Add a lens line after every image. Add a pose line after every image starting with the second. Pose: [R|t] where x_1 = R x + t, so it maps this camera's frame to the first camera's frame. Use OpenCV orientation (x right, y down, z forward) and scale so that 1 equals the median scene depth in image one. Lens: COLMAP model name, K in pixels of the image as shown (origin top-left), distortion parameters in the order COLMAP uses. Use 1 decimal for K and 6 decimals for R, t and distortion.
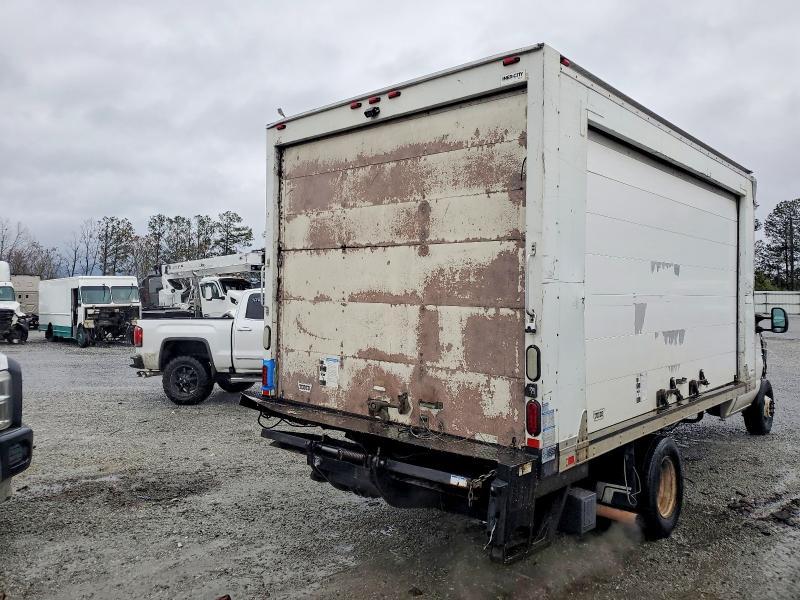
lens RADIAL K [[616.7, 0, 399.7], [0, 616.7, 300.0], [0, 0, 1]] dist [-0.008651, -0.017273]
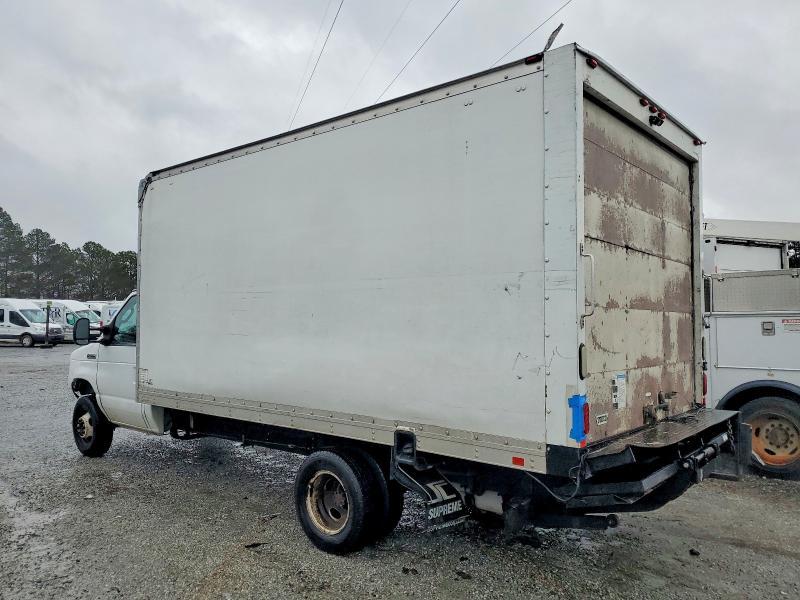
lens RADIAL K [[616.7, 0, 399.6], [0, 616.7, 302.0], [0, 0, 1]] dist [-0.008651, -0.017273]
pose [[-0.013833, 0.001221, 0.999904, -0.974455], [-0.014191, 0.999898, -0.001417, -0.000474], [-0.999804, -0.014209, -0.013815, 1.339905]]
